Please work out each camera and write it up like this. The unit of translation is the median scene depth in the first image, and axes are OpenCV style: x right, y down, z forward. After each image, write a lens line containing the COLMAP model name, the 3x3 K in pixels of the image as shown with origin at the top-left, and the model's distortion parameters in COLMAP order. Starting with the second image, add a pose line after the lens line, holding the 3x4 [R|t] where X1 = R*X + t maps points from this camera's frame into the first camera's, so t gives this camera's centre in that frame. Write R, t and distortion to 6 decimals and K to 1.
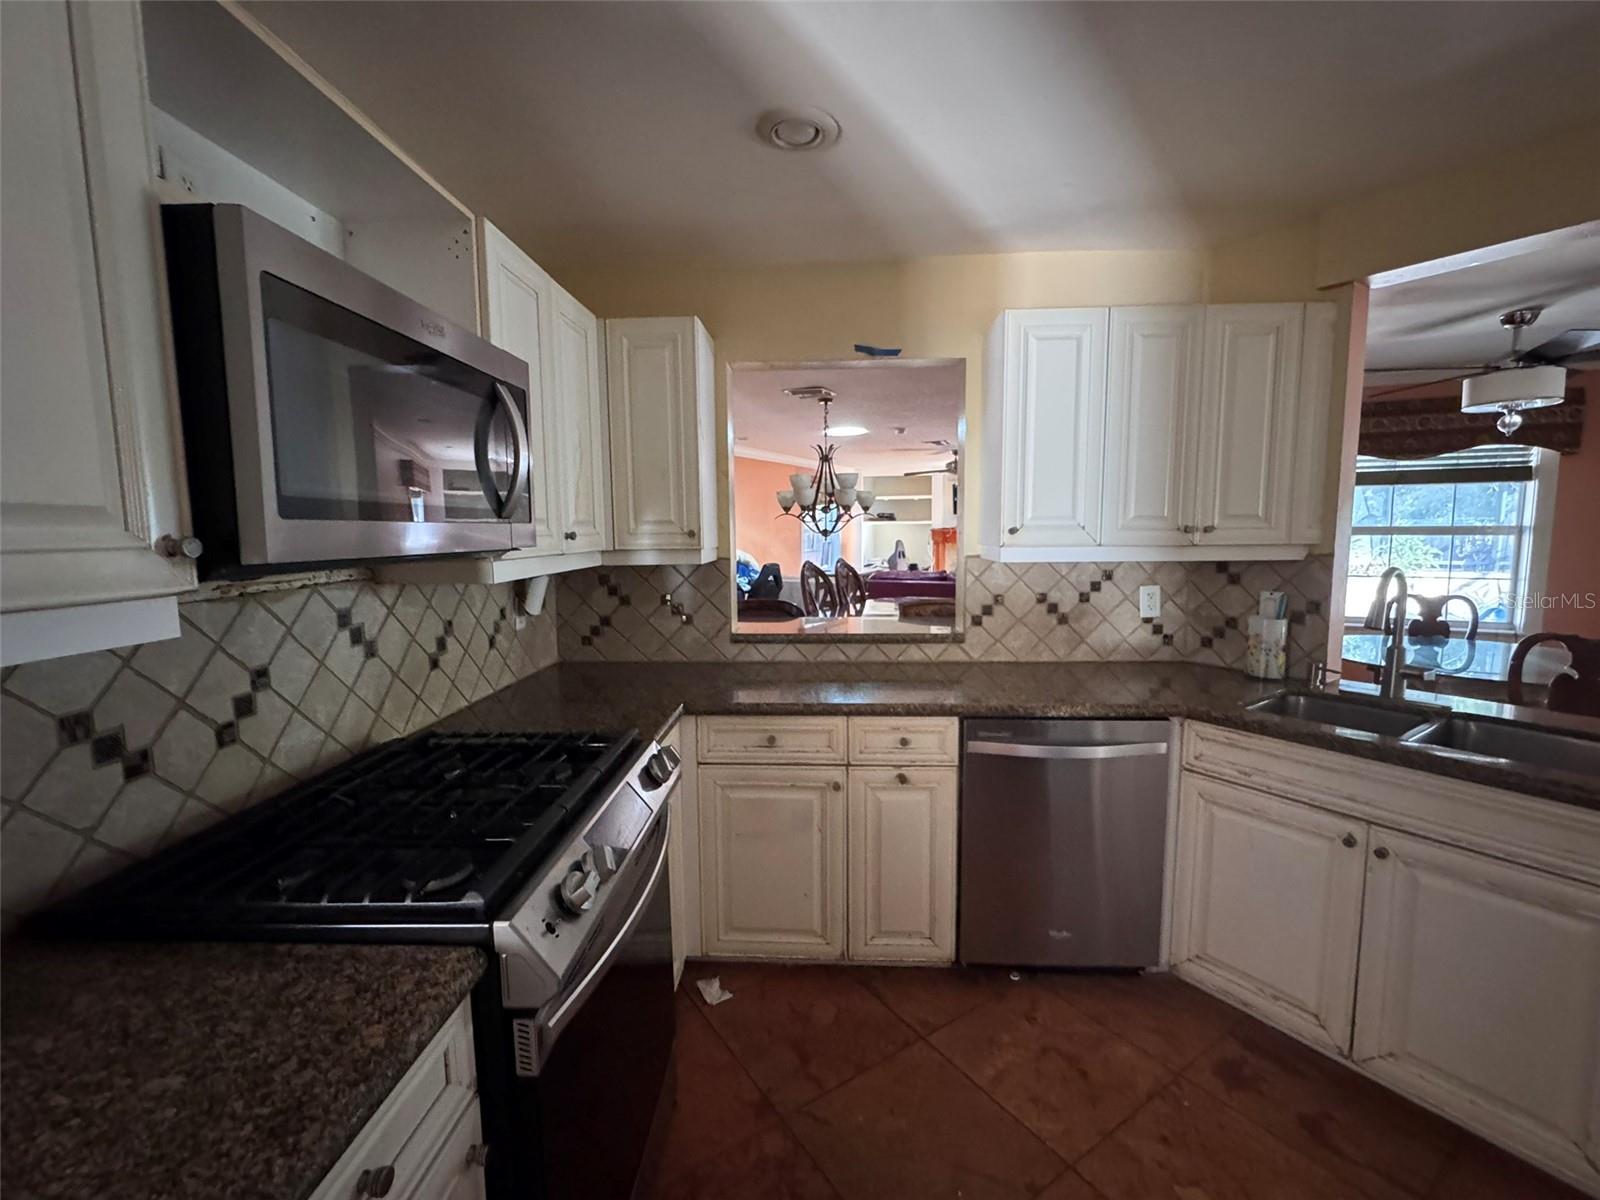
lens RADIAL K [[681.8, 0, 798.9], [0, 681.8, 600.2], [0, 0, 1]] dist [-0.002801, 0.000170]
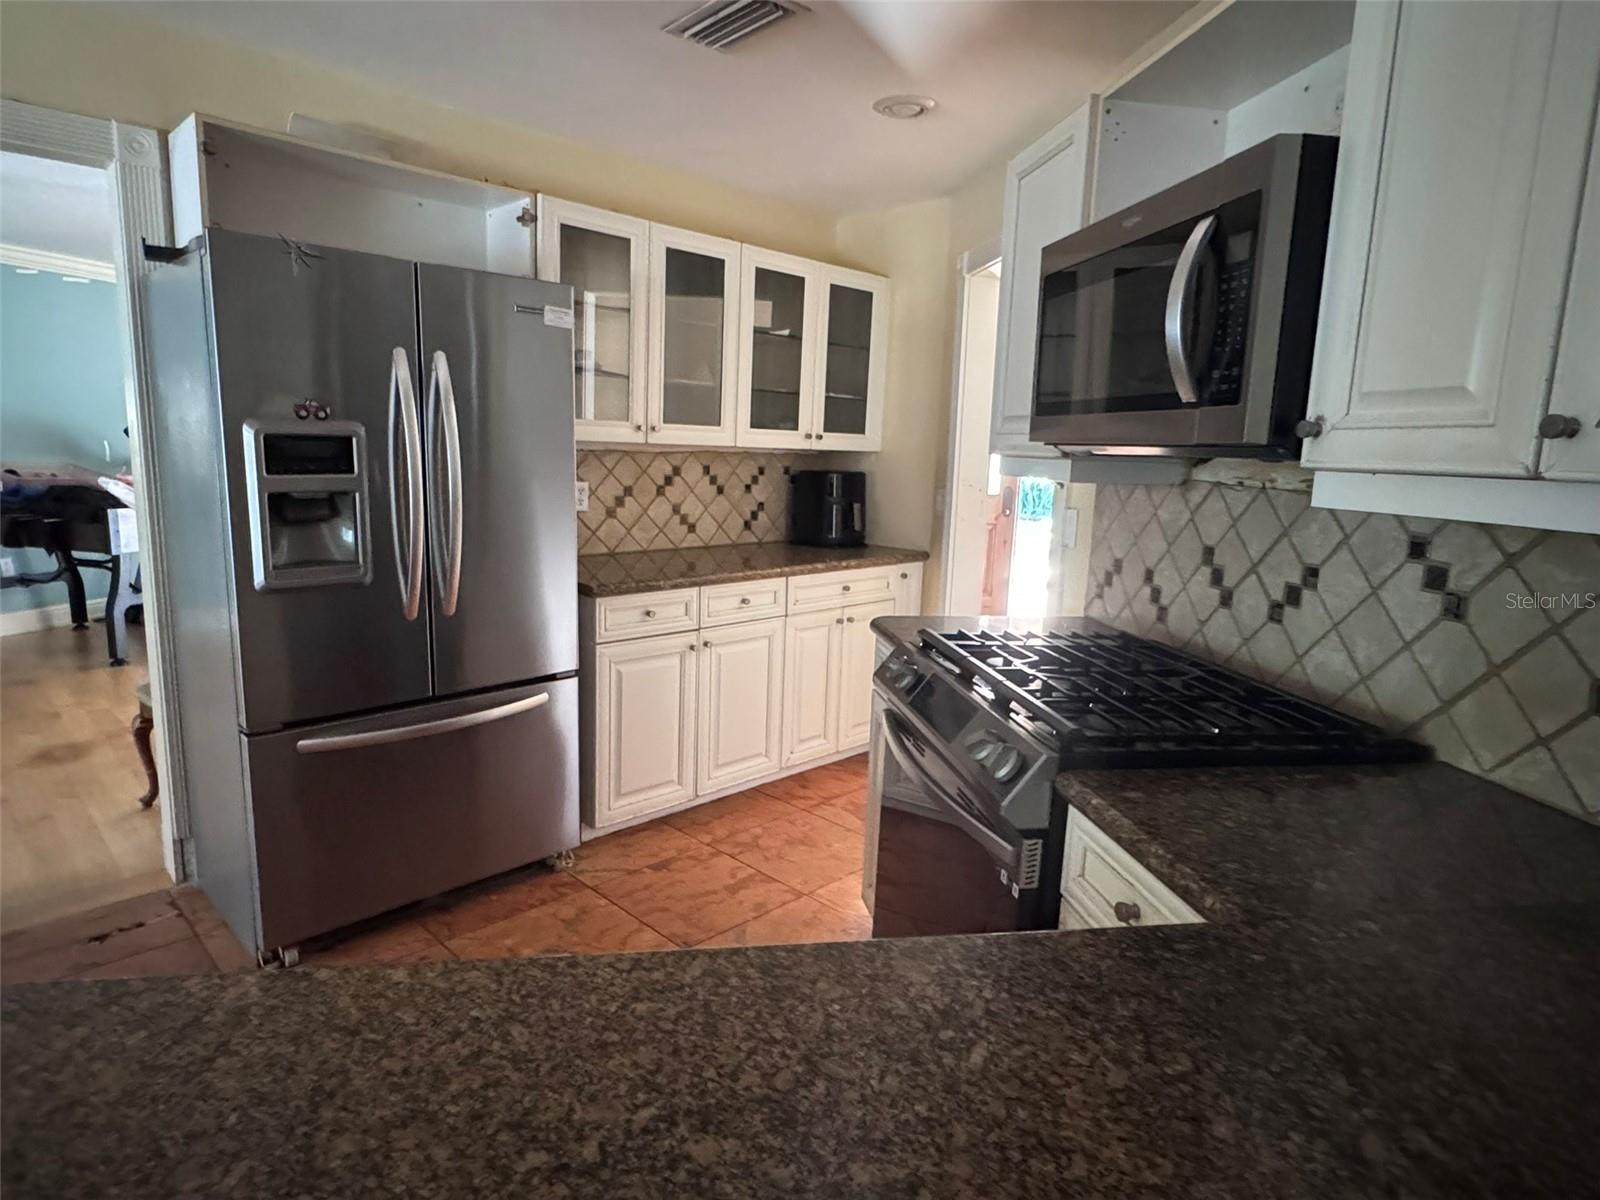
lens RADIAL K [[916.5, 0, 794.4], [0, 916.5, 597.3], [0, 0, 1]] dist [0.004859, -0.000631]
pose [[-0.981018, 0.006263, -0.193814, 0.182039], [-0.046342, 0.962947, 0.265680, -0.150804], [0.188296, 0.269618, -0.944378, 1.797275]]
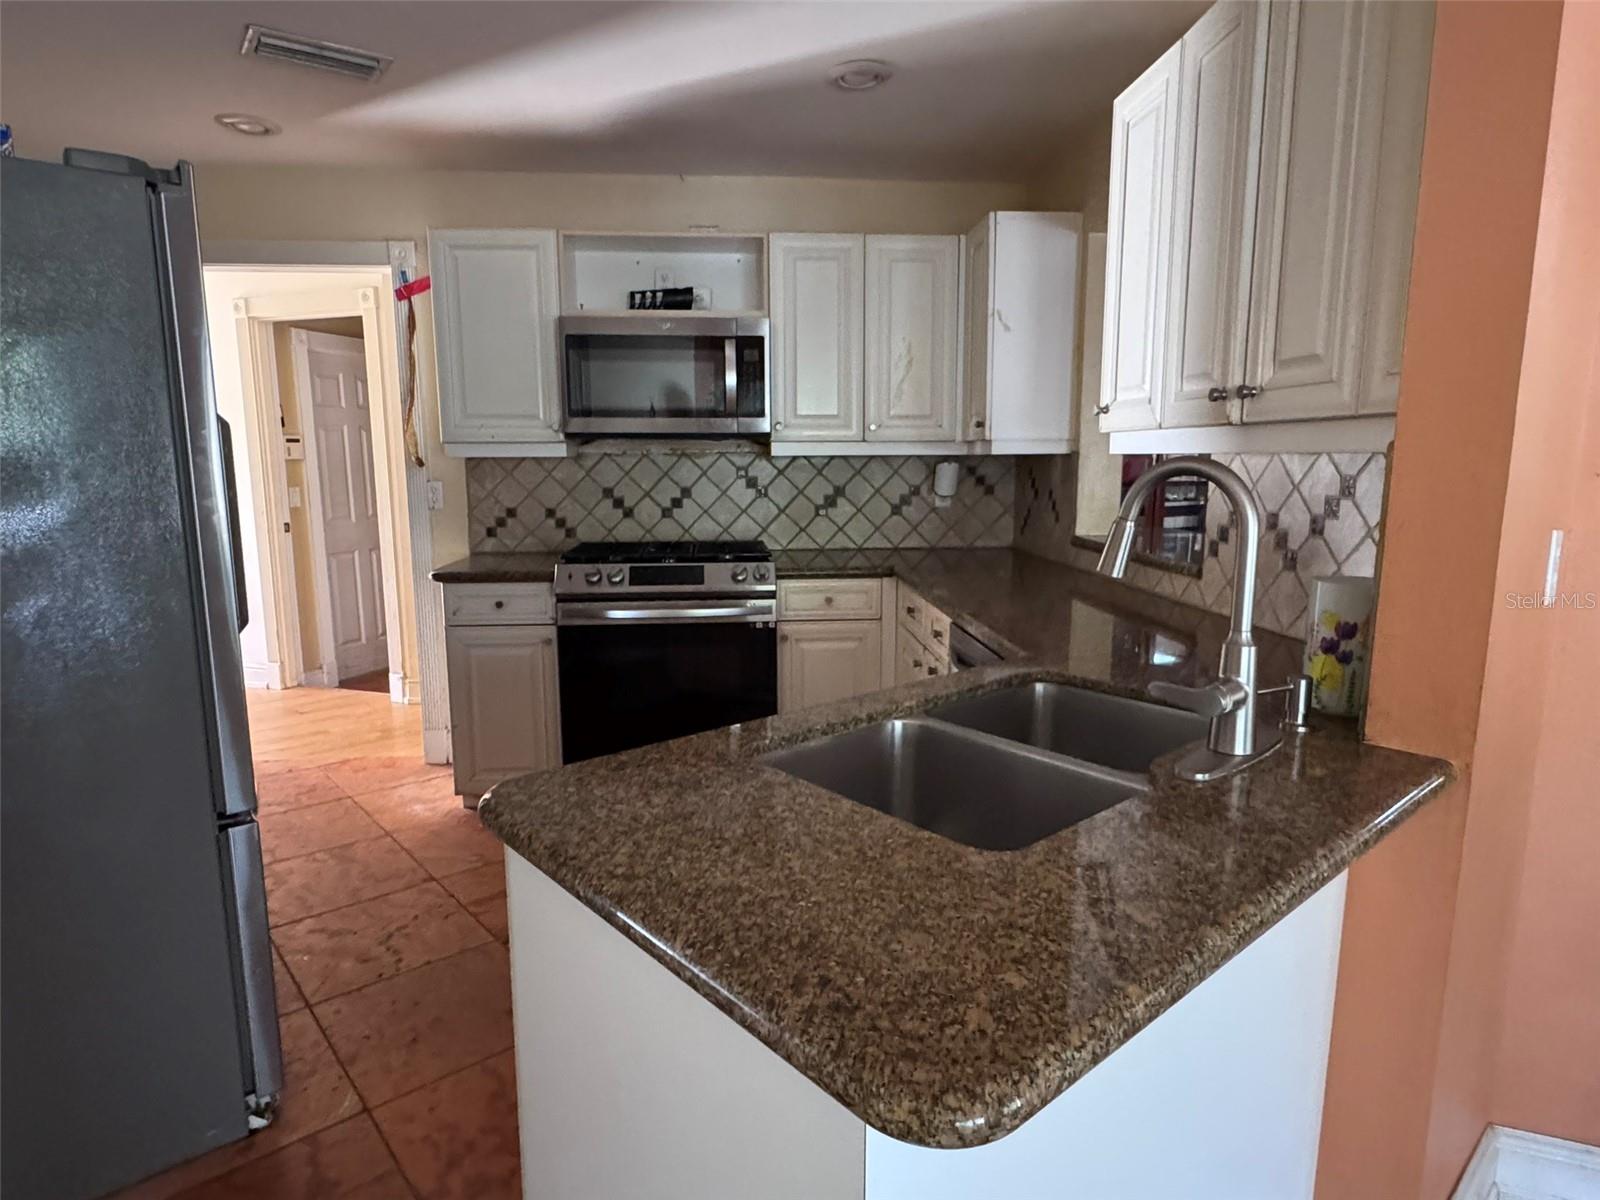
lens RADIAL K [[916.5, 0, 796.7], [0, 916.5, 599.3], [0, 0, 1]] dist [0.004859, -0.000631]
pose [[0.119869, 0.163062, -0.979307, 1.872757], [-0.101500, 0.983263, 0.151297, -0.026062], [0.987588, 0.081264, 0.134414, 0.824350]]
